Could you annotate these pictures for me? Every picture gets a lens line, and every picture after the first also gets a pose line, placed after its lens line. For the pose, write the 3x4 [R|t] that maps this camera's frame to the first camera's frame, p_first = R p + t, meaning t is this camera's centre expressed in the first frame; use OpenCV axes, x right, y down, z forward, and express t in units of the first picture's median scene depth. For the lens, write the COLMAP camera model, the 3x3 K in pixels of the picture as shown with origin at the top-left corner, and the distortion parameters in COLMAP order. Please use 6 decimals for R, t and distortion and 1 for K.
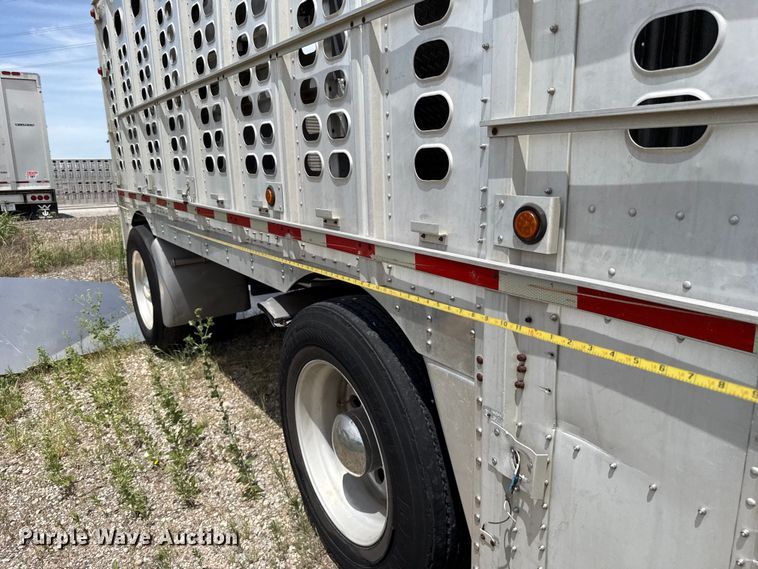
lens RADIAL K [[539.3, 0, 382.3], [0, 539.3, 281.1], [0, 0, 1]] dist [0.103573, -0.122715]
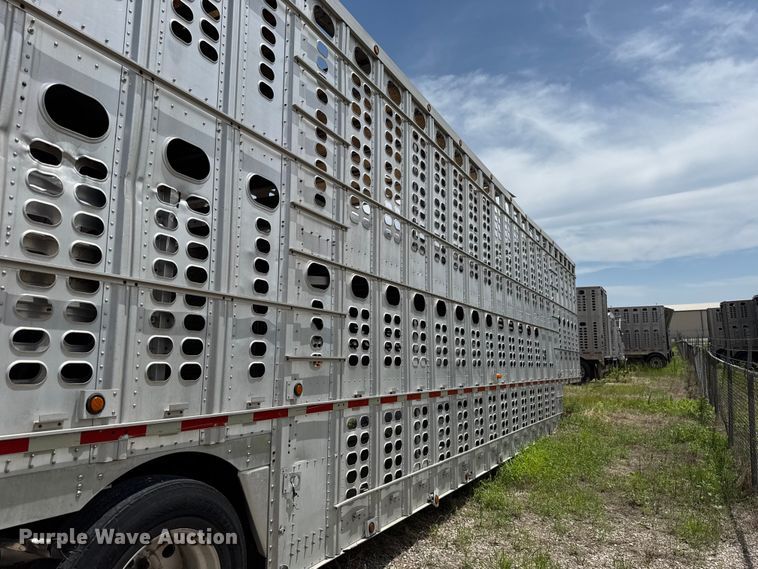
lens RADIAL K [[544.5, 0, 379.1], [0, 544.5, 277.3], [0, 0, 1]] dist [0.057485, -0.081322]
pose [[-0.458589, 0.174501, 0.871347, -2.108147], [0.218148, 0.972633, -0.079974, -0.287285], [-0.861457, 0.153407, -0.484106, 1.534733]]
